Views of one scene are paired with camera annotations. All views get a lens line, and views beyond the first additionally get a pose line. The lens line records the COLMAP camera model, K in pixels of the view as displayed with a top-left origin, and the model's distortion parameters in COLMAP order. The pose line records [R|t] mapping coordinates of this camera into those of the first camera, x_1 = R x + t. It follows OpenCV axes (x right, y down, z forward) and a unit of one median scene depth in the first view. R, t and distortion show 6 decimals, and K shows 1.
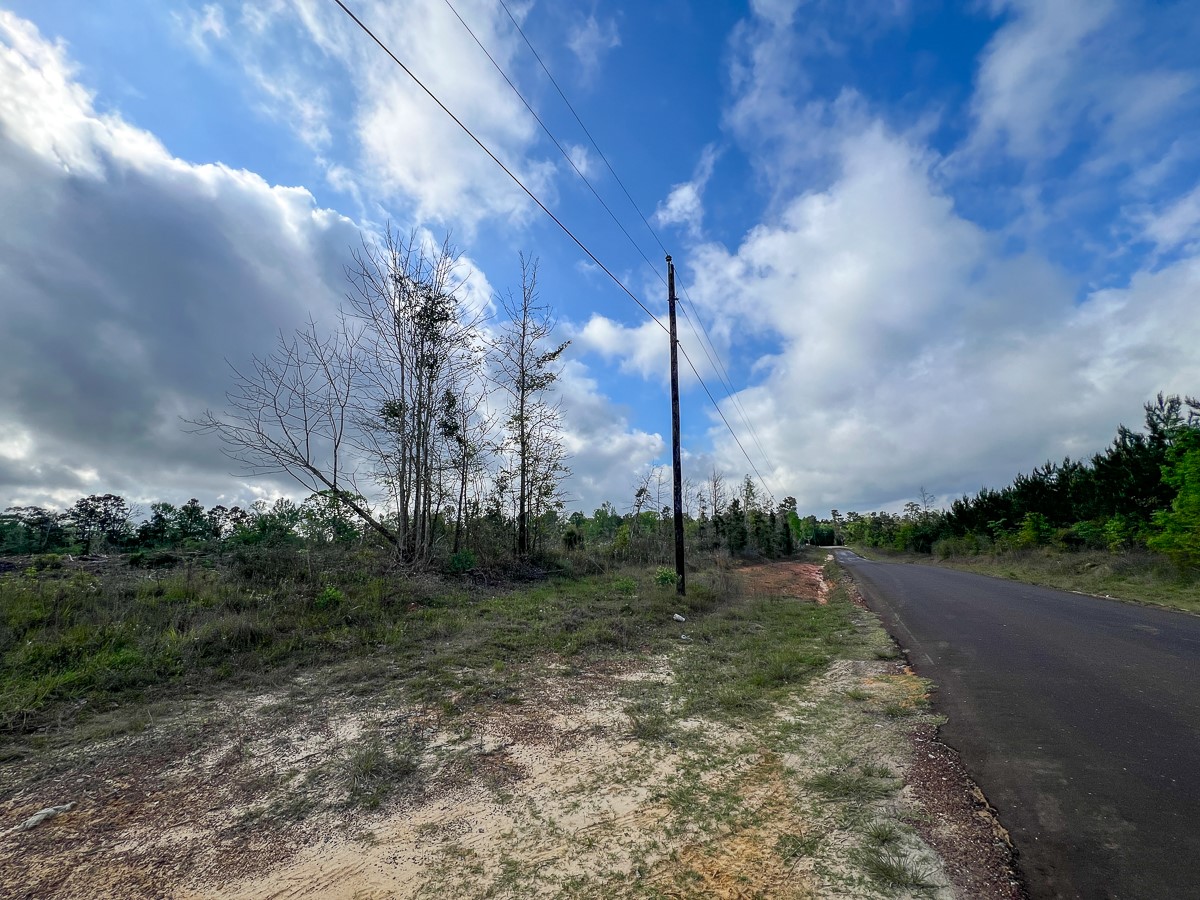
lens RADIAL K [[476.3, 0, 600.0], [0, 476.3, 435.6], [0, 0, 1]] dist [-0.001969, -0.000421]
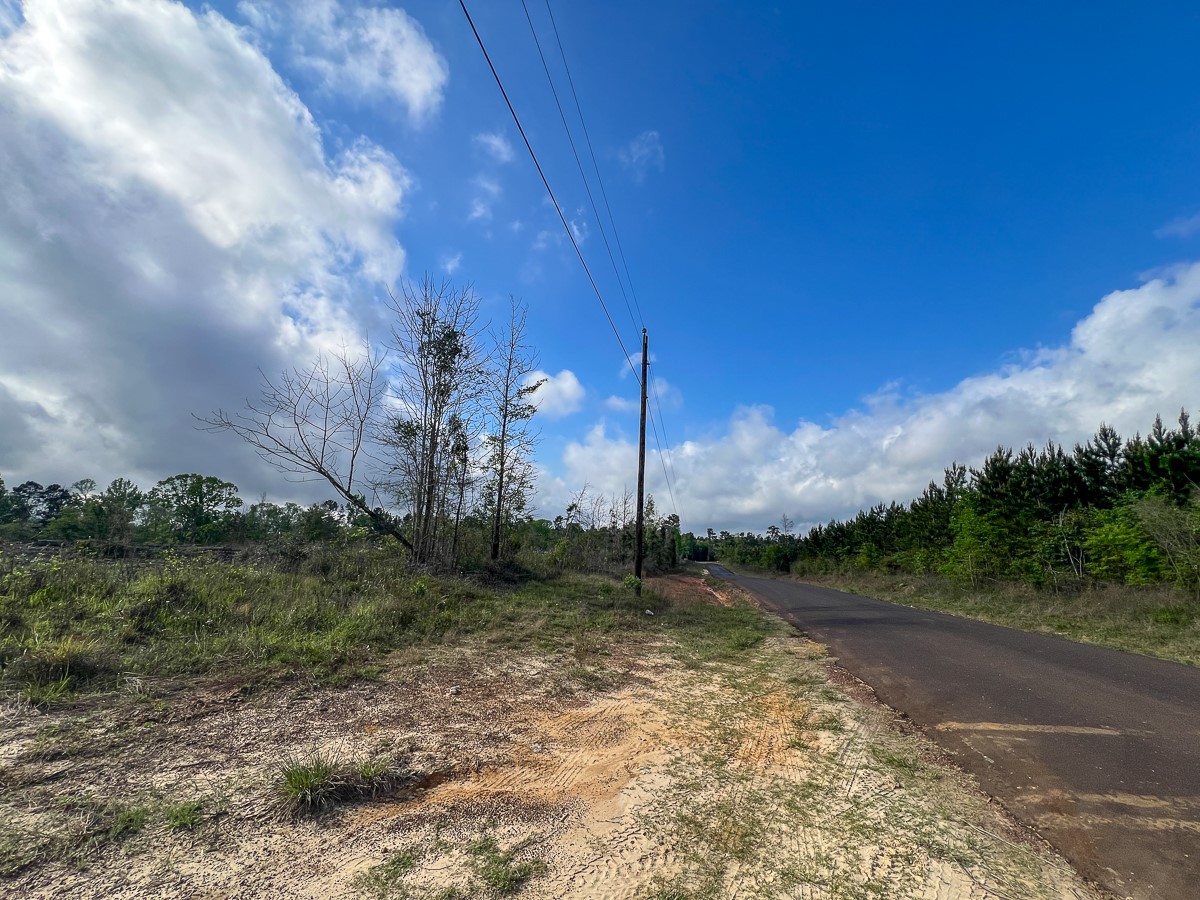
lens RADIAL K [[476.3, 0, 600.0], [0, 476.3, 435.6], [0, 0, 1]] dist [-0.001969, -0.000421]
pose [[0.970750, 0.099578, 0.218468, -0.105718], [-0.096101, 0.995018, -0.026512, -0.023646], [-0.220019, 0.004742, 0.975484, -0.098999]]
